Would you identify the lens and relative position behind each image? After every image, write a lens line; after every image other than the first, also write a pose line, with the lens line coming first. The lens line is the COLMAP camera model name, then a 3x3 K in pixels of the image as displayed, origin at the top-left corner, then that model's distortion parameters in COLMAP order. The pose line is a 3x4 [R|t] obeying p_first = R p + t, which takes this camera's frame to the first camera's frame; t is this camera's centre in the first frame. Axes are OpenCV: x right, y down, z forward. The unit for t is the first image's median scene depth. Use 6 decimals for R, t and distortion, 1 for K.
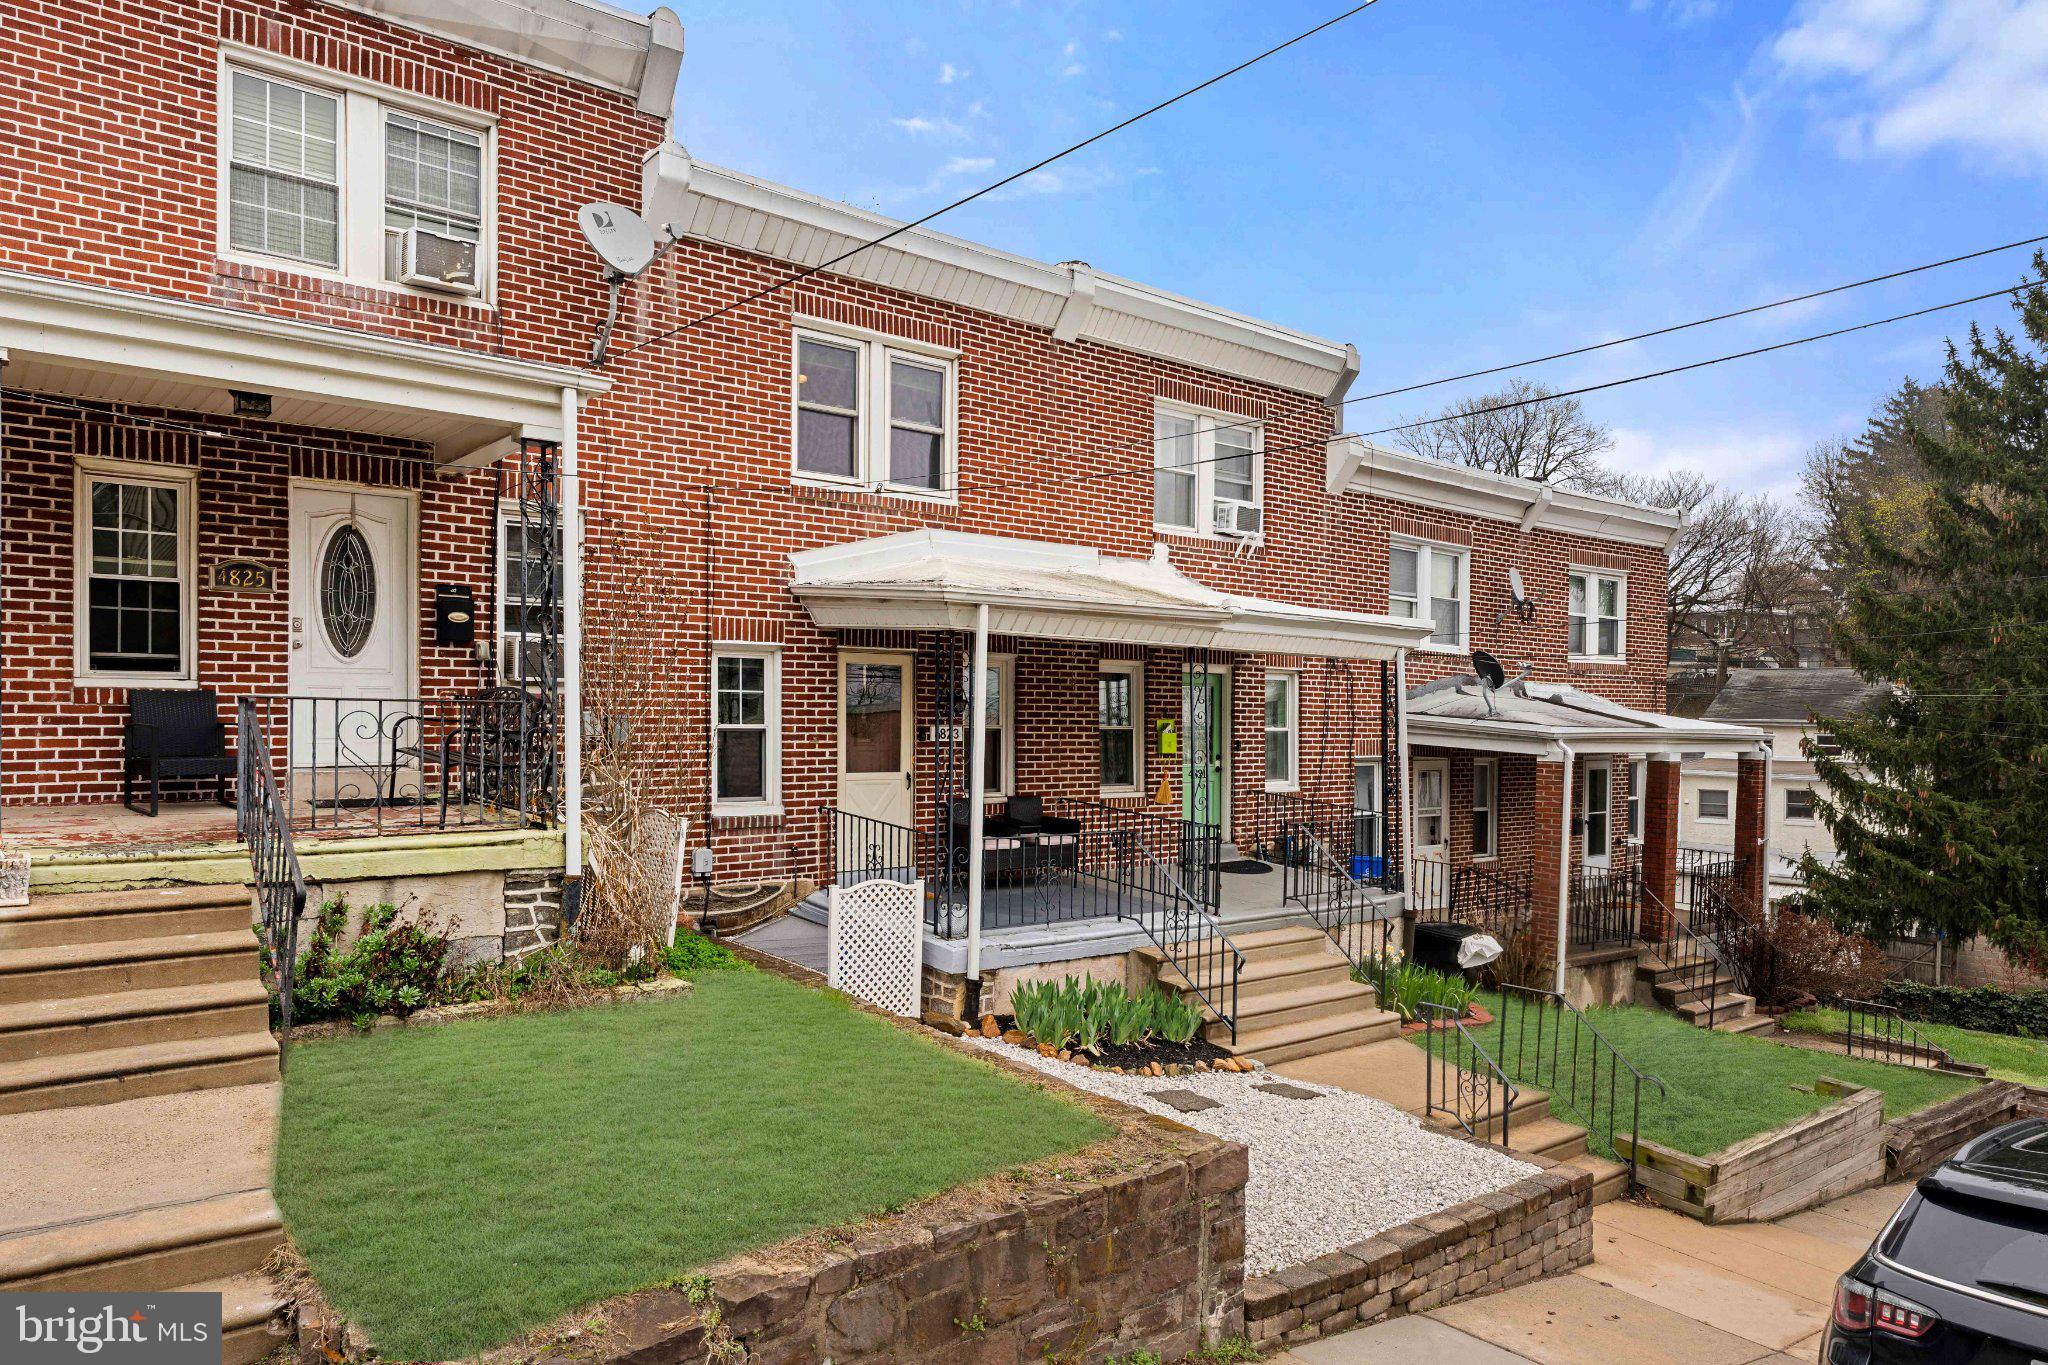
lens RADIAL K [[1348.0, 0, 1022.7], [0, 1348.0, 743.2], [0, 0, 1]] dist [0.001076, 0.000747]
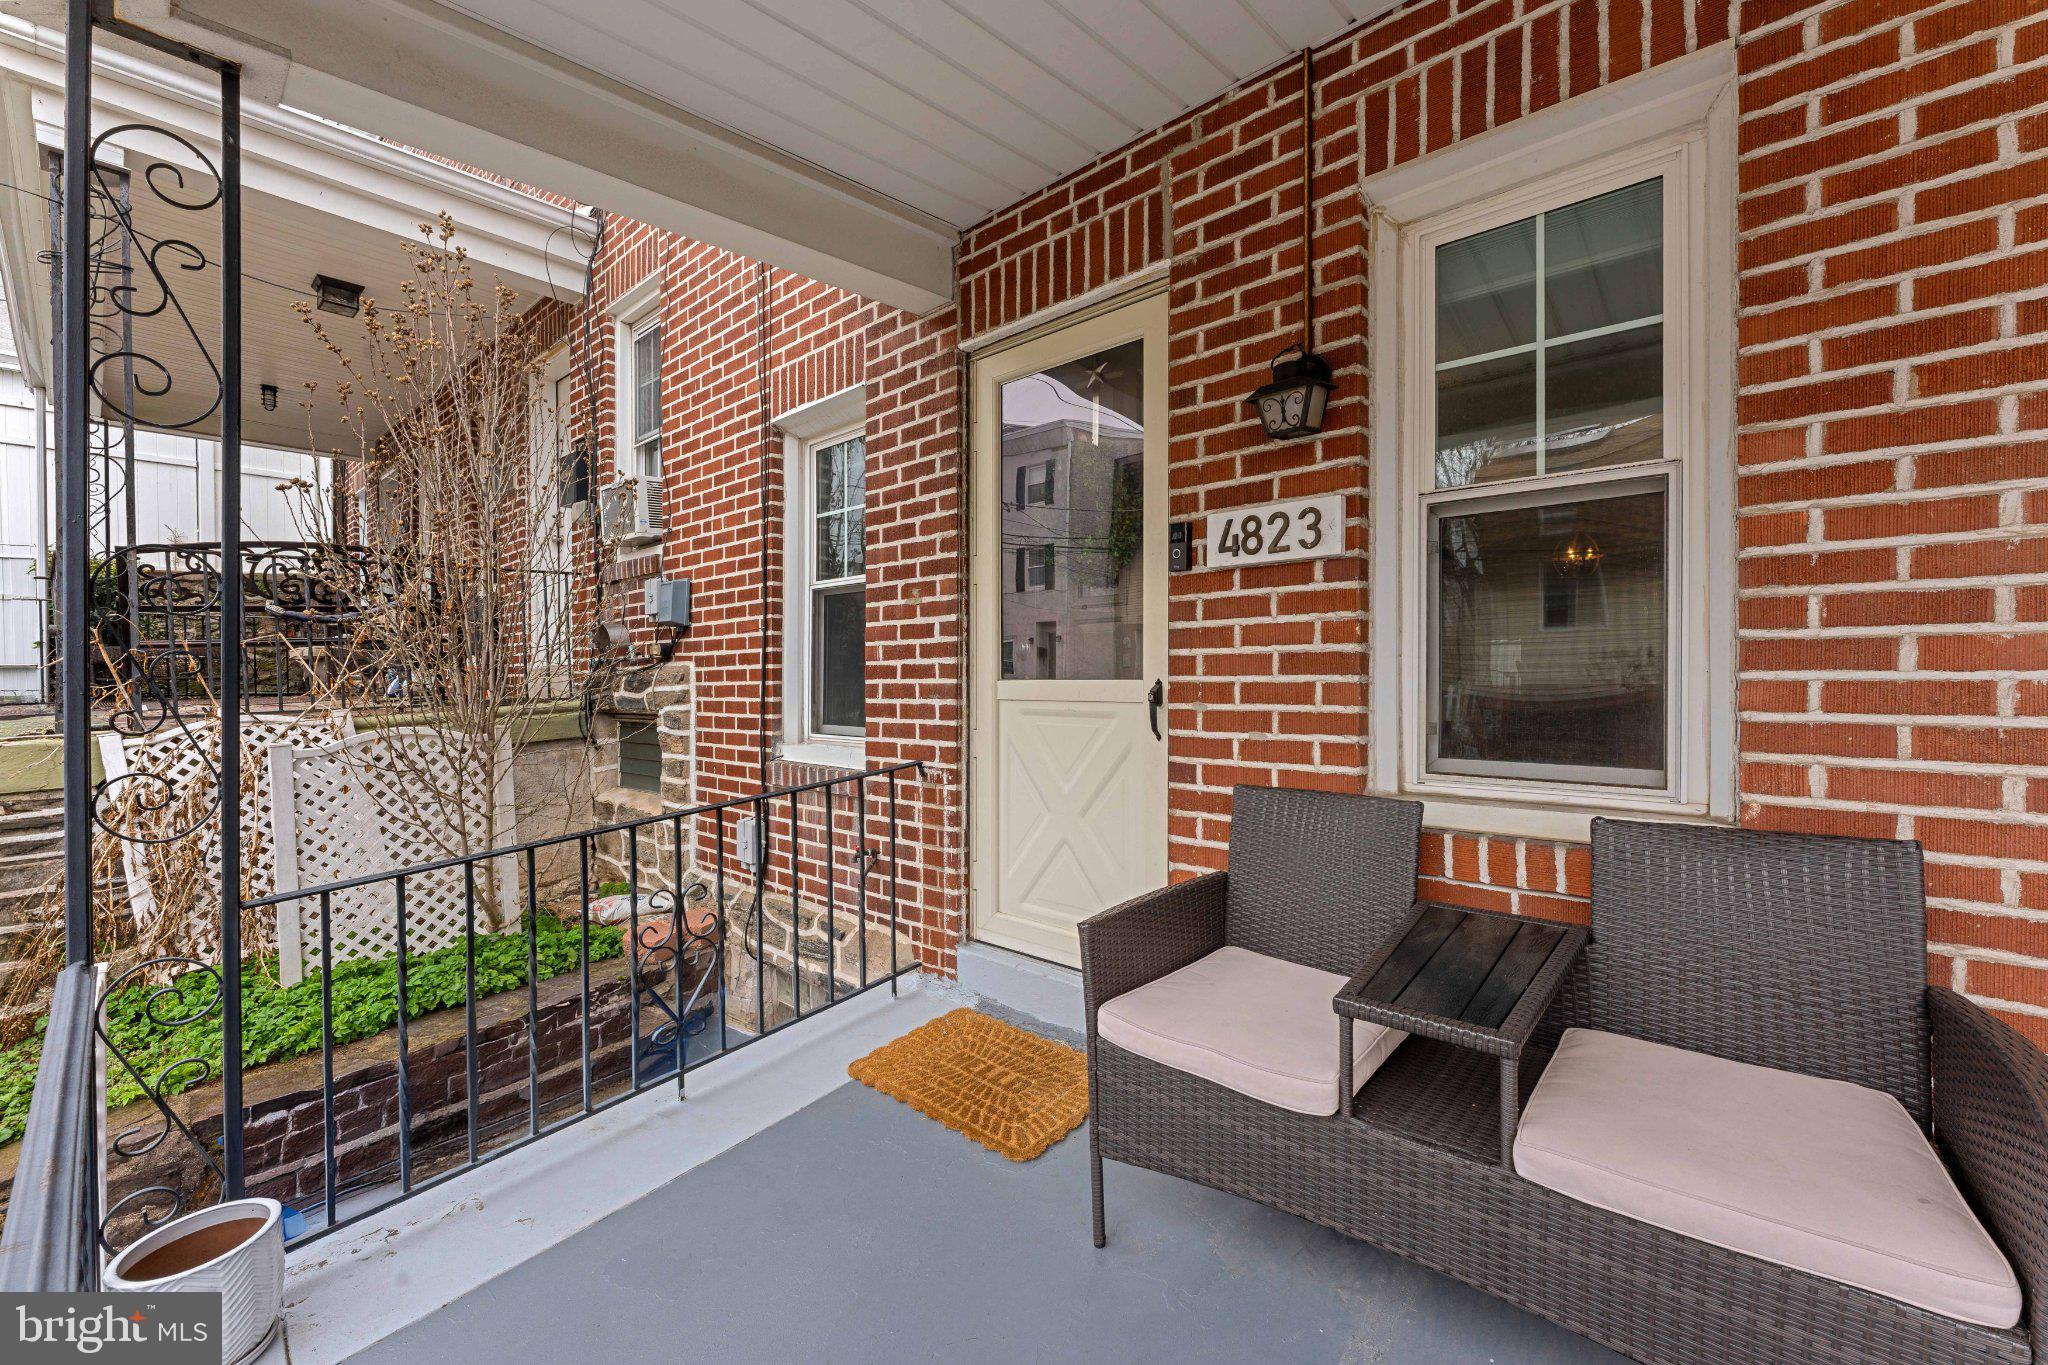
lens RADIAL K [[816.5, 0, 1078.3], [0, 816.5, 683.5], [0, 0, 1]] dist [0.000531, 0.000004]
pose [[0.191291, -0.000088, -0.981533, 0.098003], [-0.006352, 0.999979, -0.001328, 0.024263], [0.981513, 0.006489, 0.191286, 1.023505]]
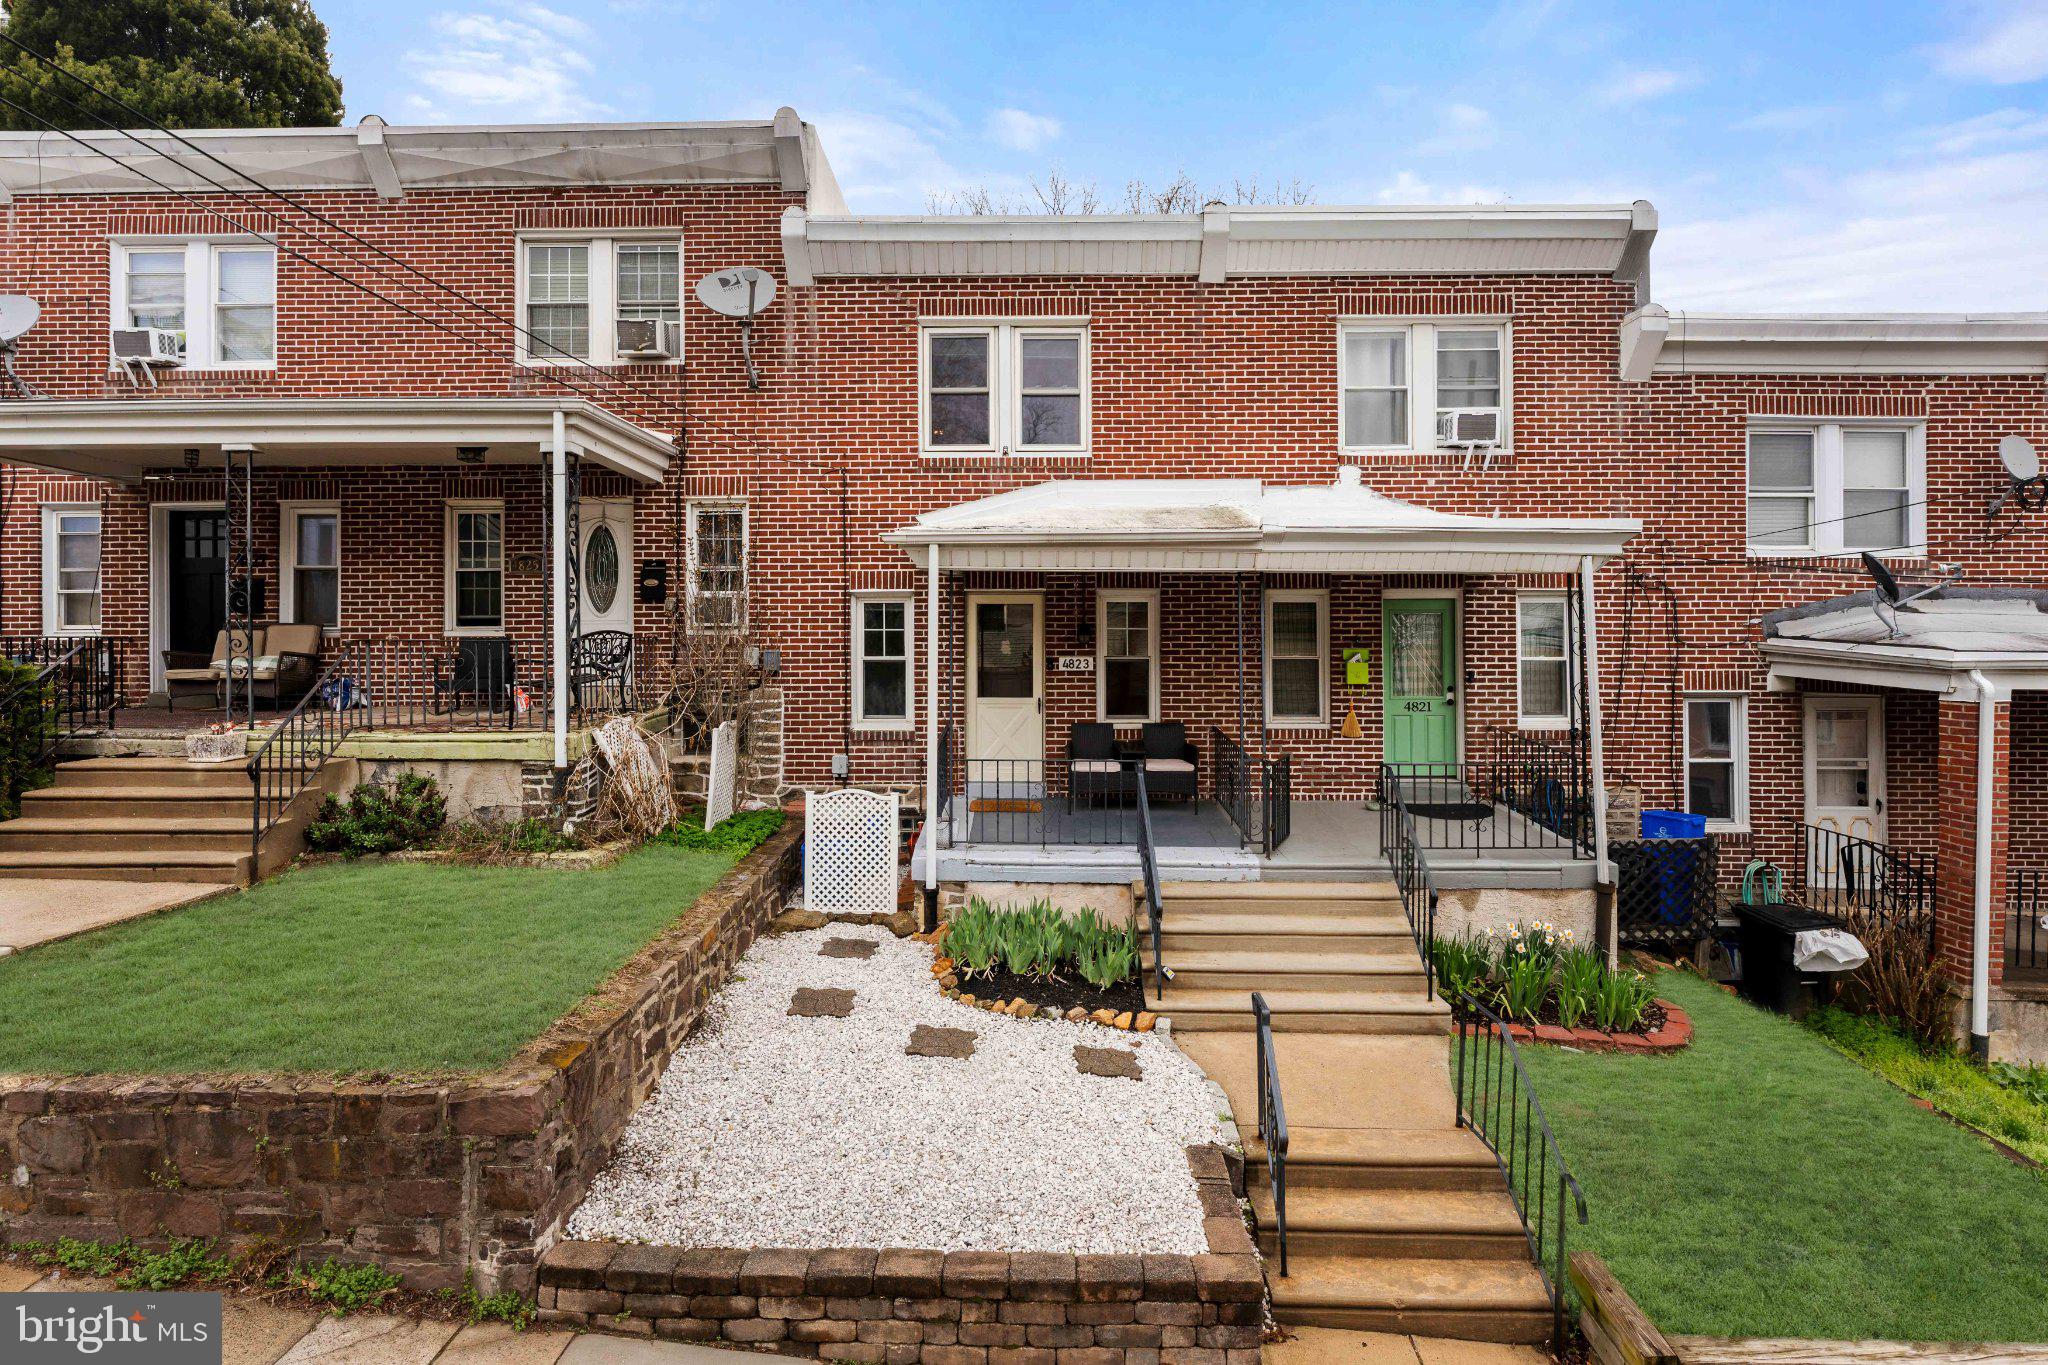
lens RADIAL K [[1011.4, 0, 1026.3], [0, 1011.4, 657.7], [0, 0, 1]] dist [0.000103, 0.000181]
pose [[0.760698, -0.006972, -0.649069, 0.492622], [-0.004062, 0.999872, -0.015500, 0.001032], [0.649093, 0.014428, 0.760572, 0.376434]]
